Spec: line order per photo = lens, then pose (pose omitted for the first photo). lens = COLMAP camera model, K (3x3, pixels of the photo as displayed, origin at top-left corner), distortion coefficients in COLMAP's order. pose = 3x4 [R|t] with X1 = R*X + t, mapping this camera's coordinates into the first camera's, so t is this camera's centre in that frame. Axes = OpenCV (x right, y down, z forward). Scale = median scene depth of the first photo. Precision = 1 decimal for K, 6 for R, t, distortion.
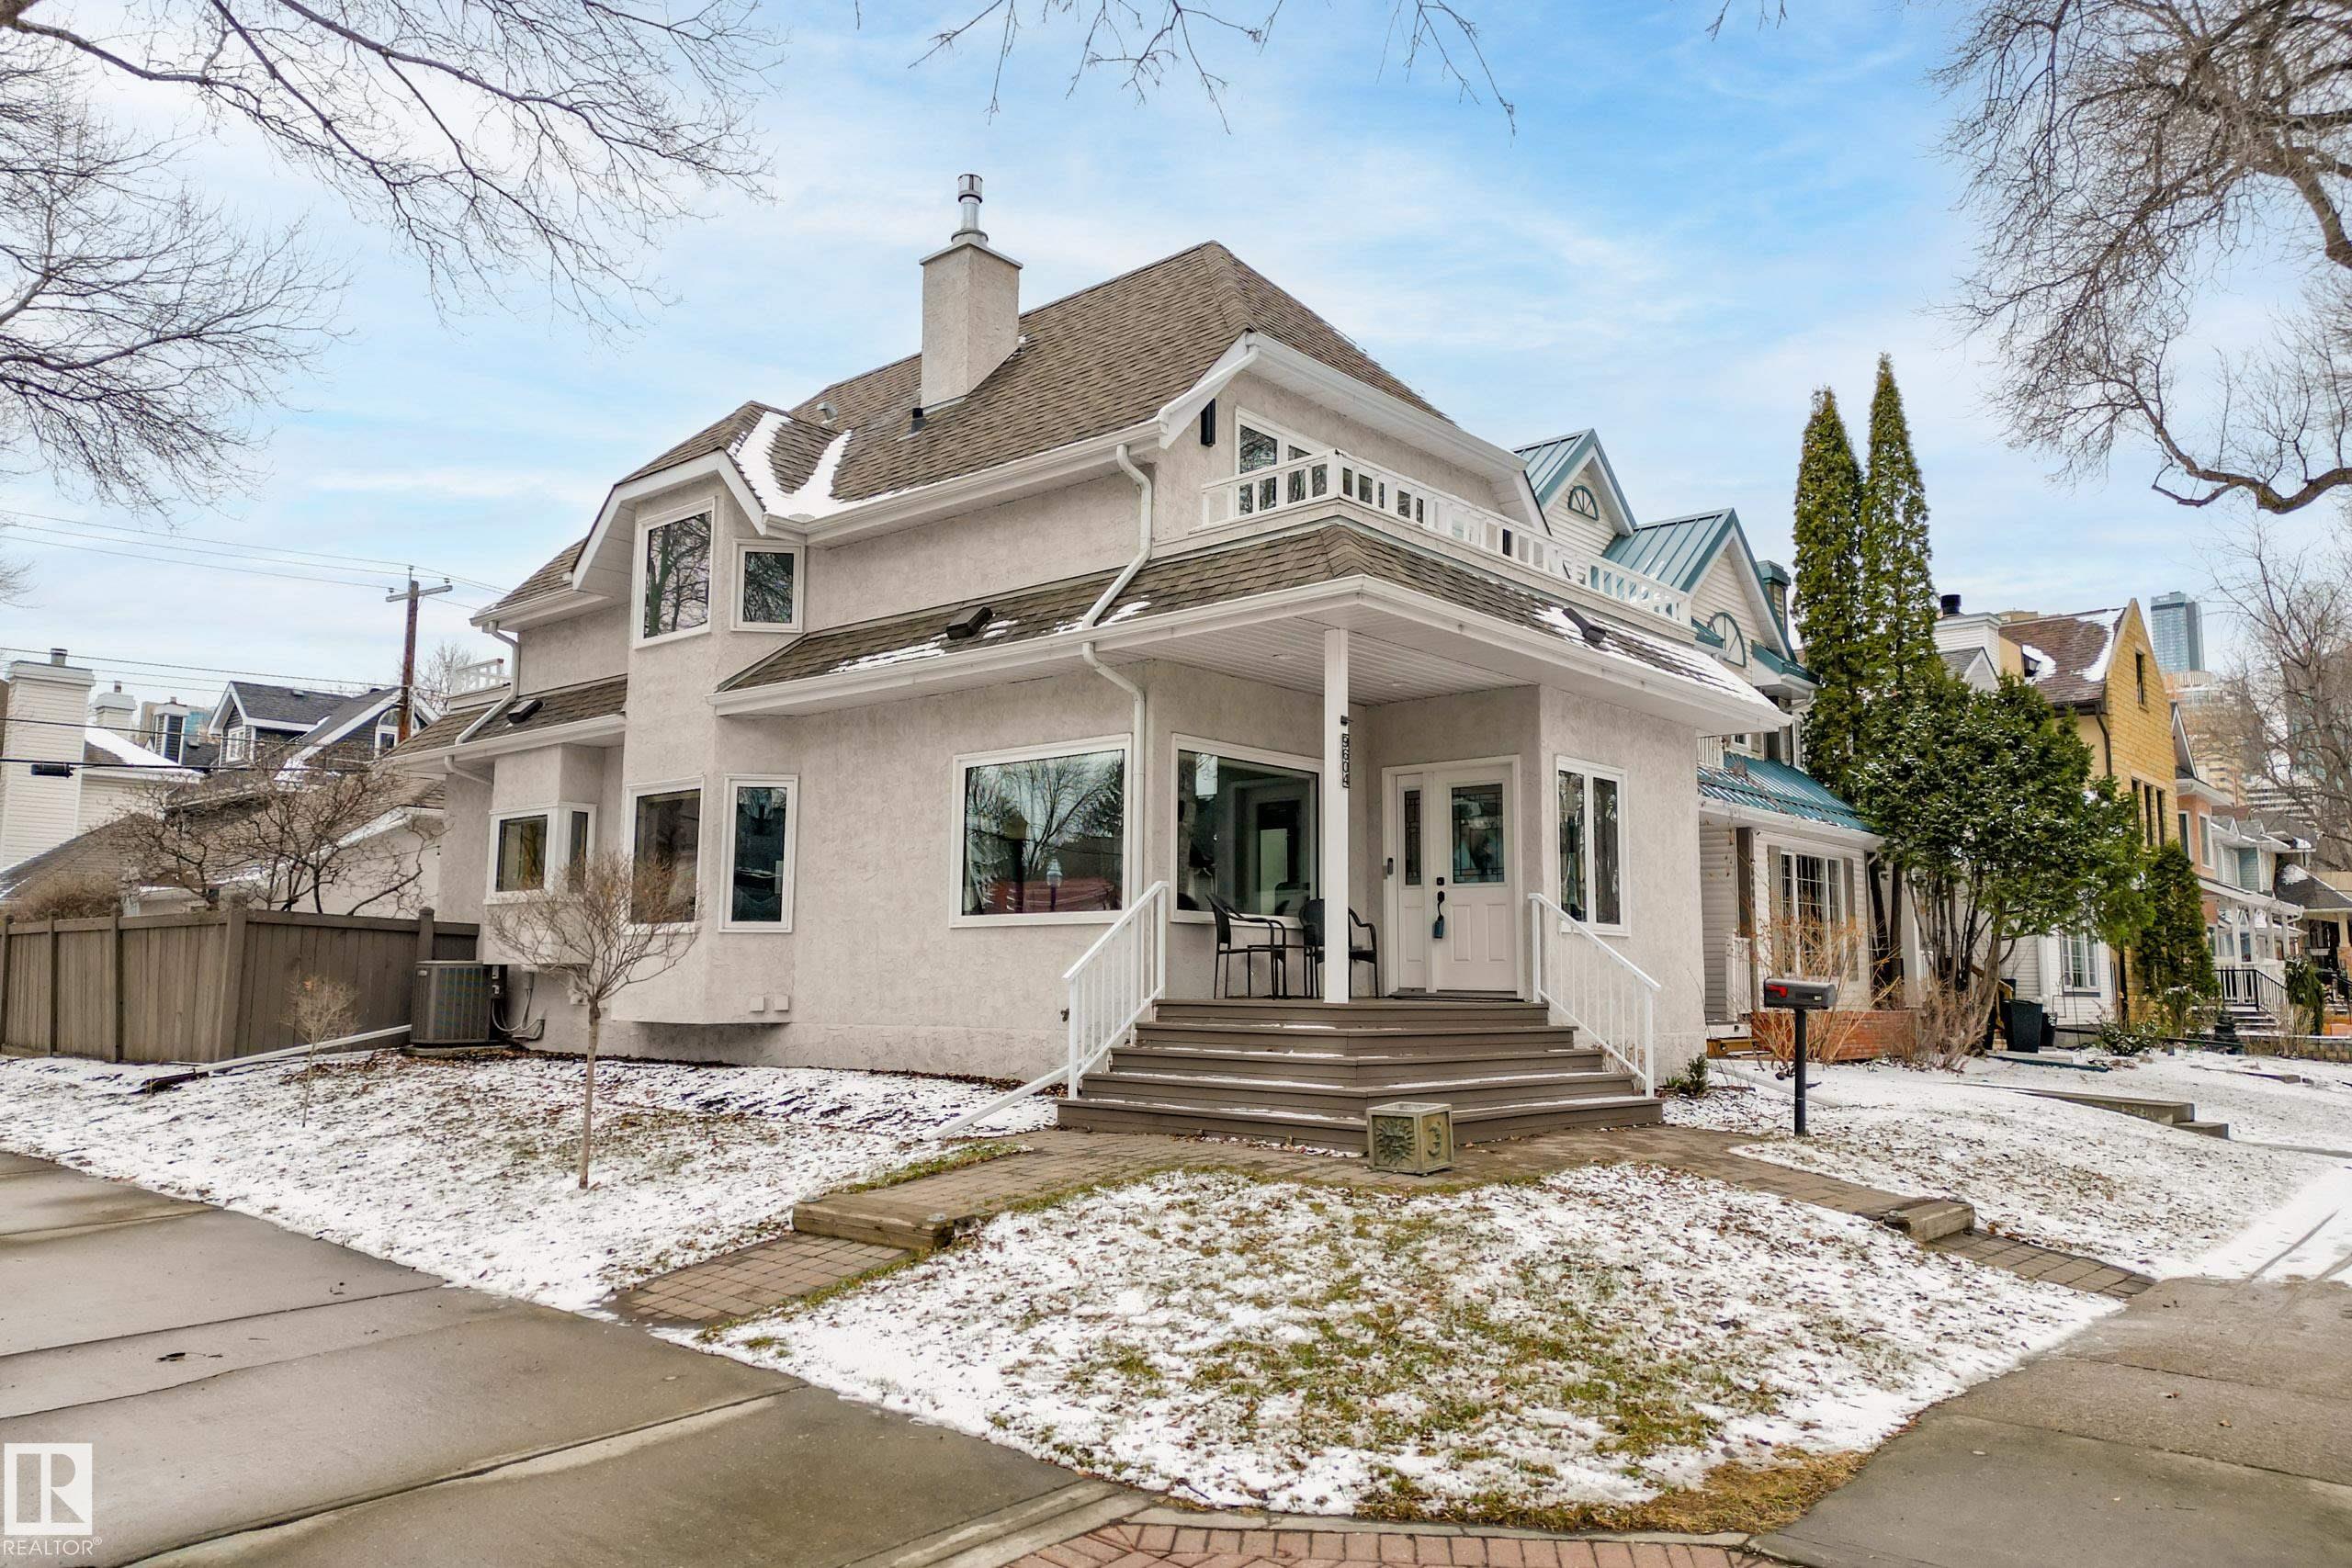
lens RADIAL K [[1663.5, 0, 1178.9], [0, 1663.5, 777.4], [0, 0, 1]] dist [0.008658, 0.001227]
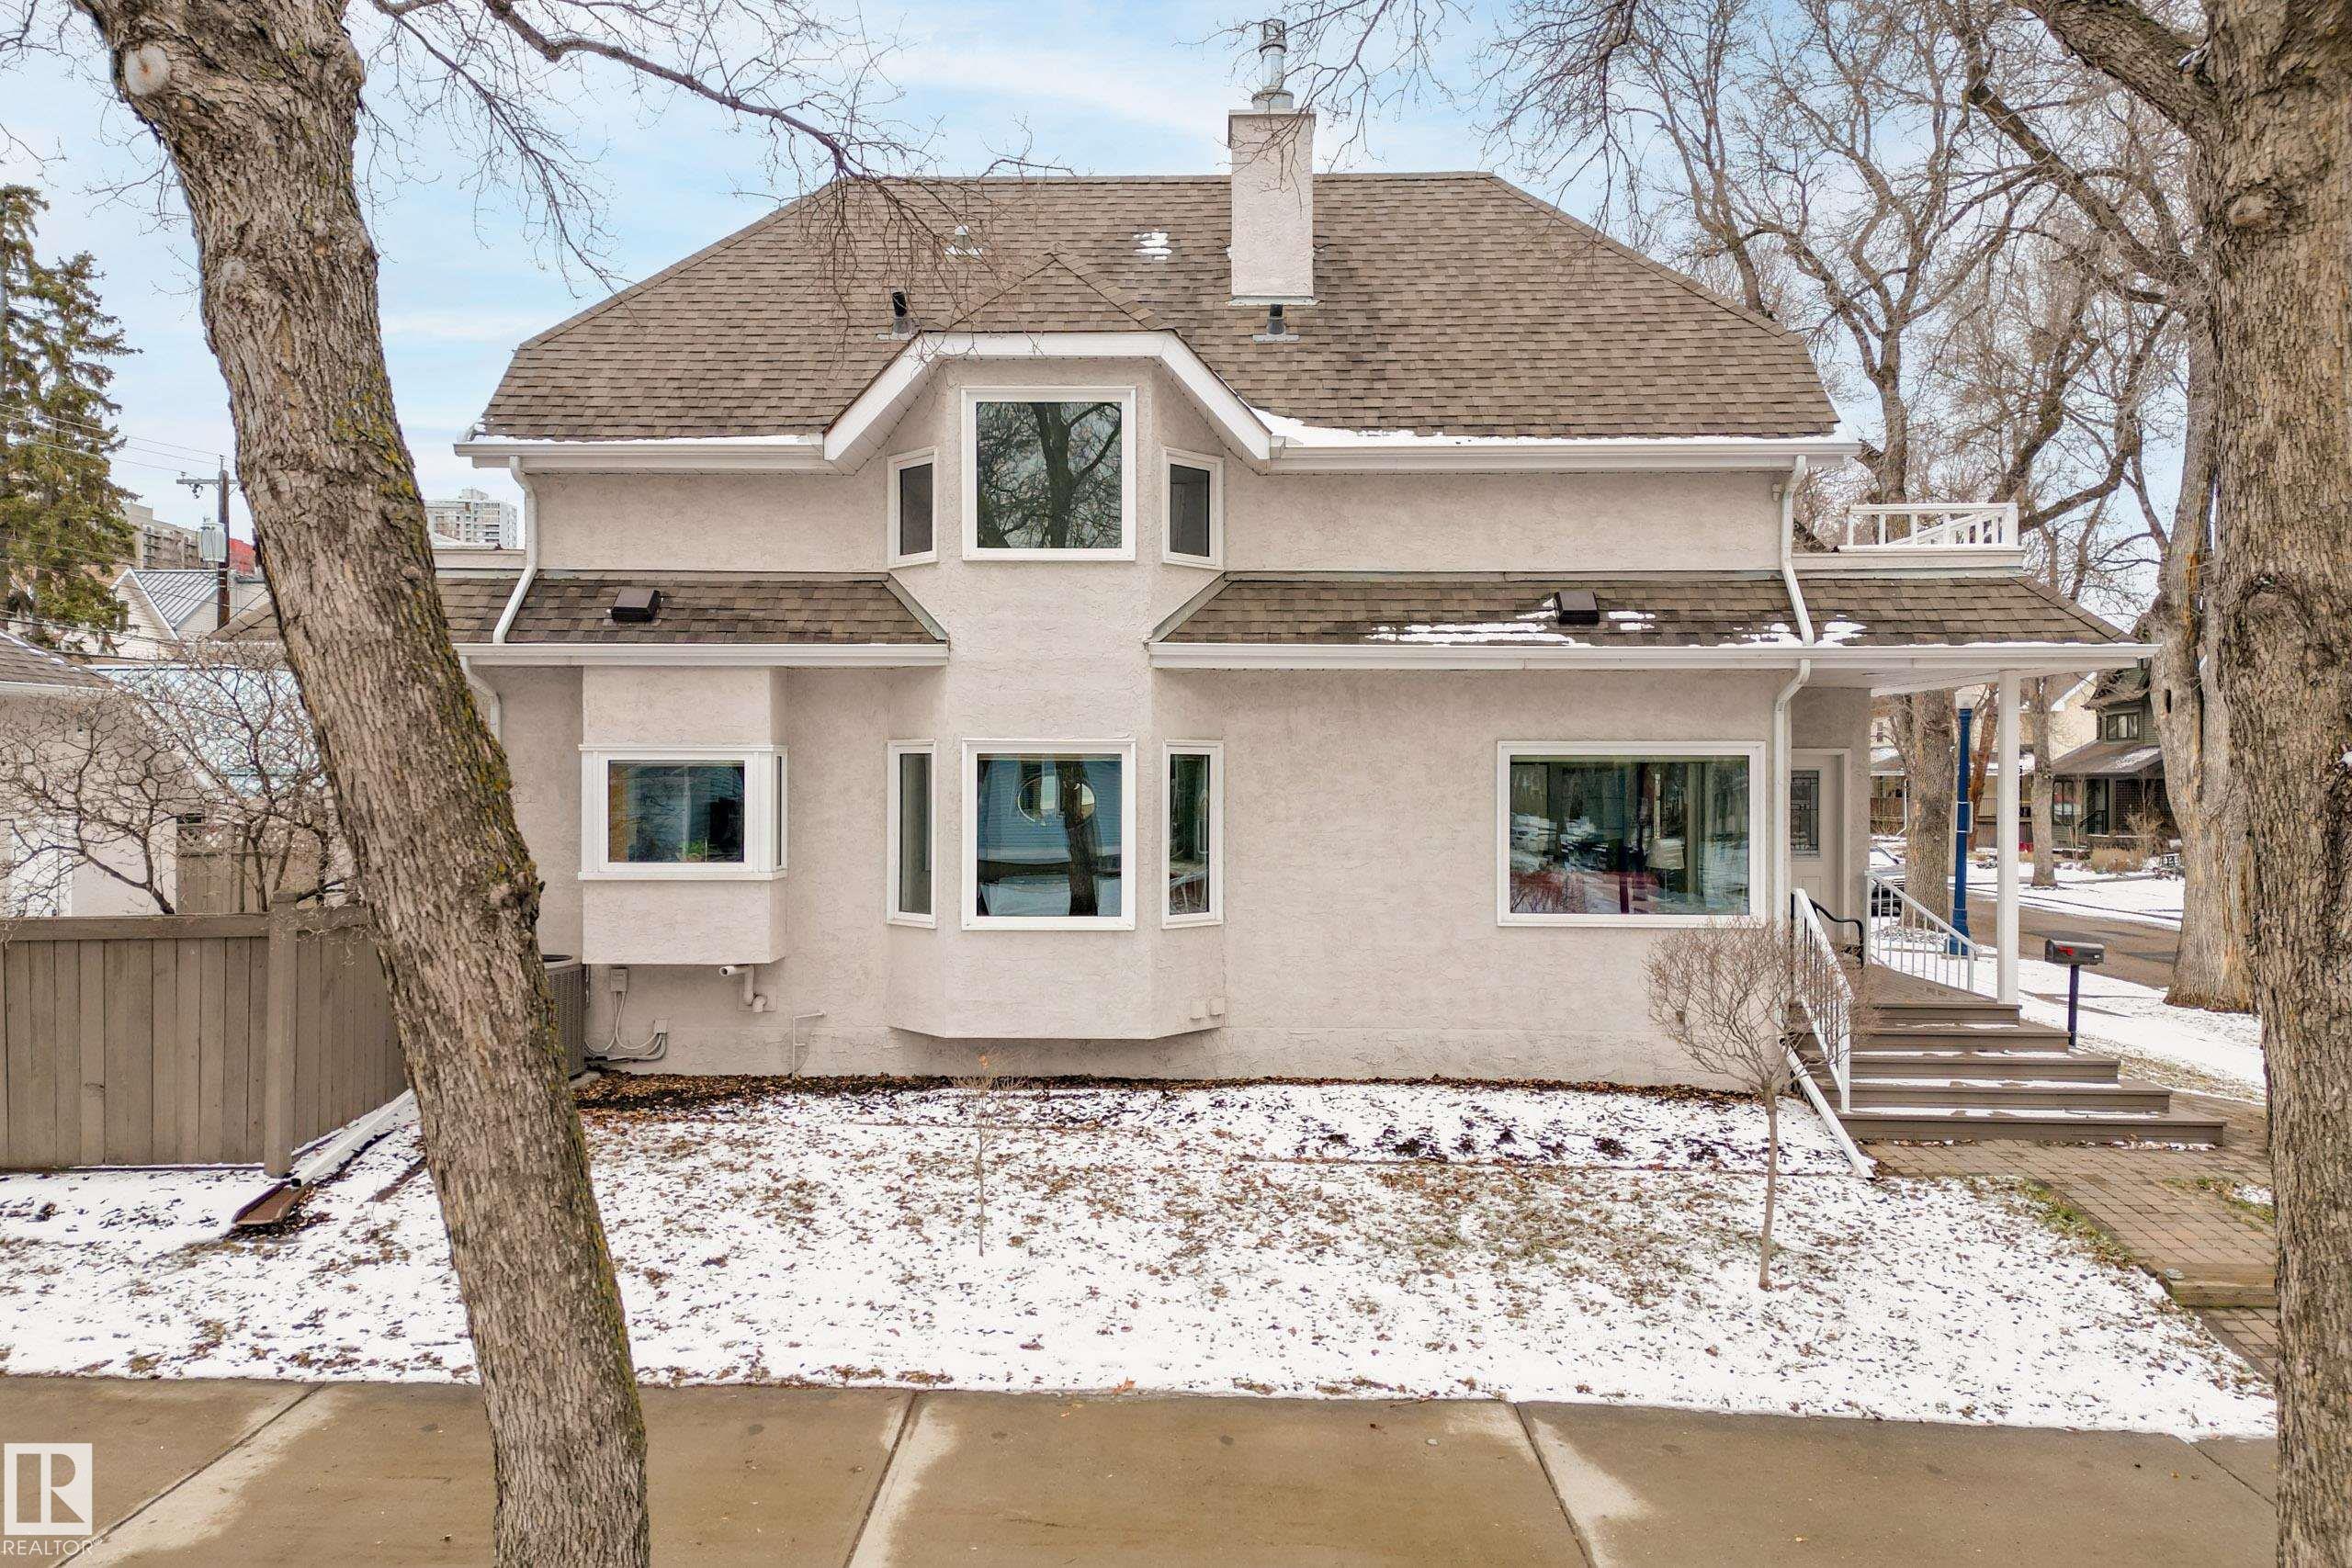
lens RADIAL K [[1663.5, 0, 1171.4], [0, 1663.5, 790.0], [0, 0, 1]] dist [0.008658, 0.001227]
pose [[0.778742, -0.006067, 0.627315, -0.786109], [-0.075495, 0.991780, 0.103310, -0.062560], [-0.622785, -0.127811, 0.771883, 0.356115]]
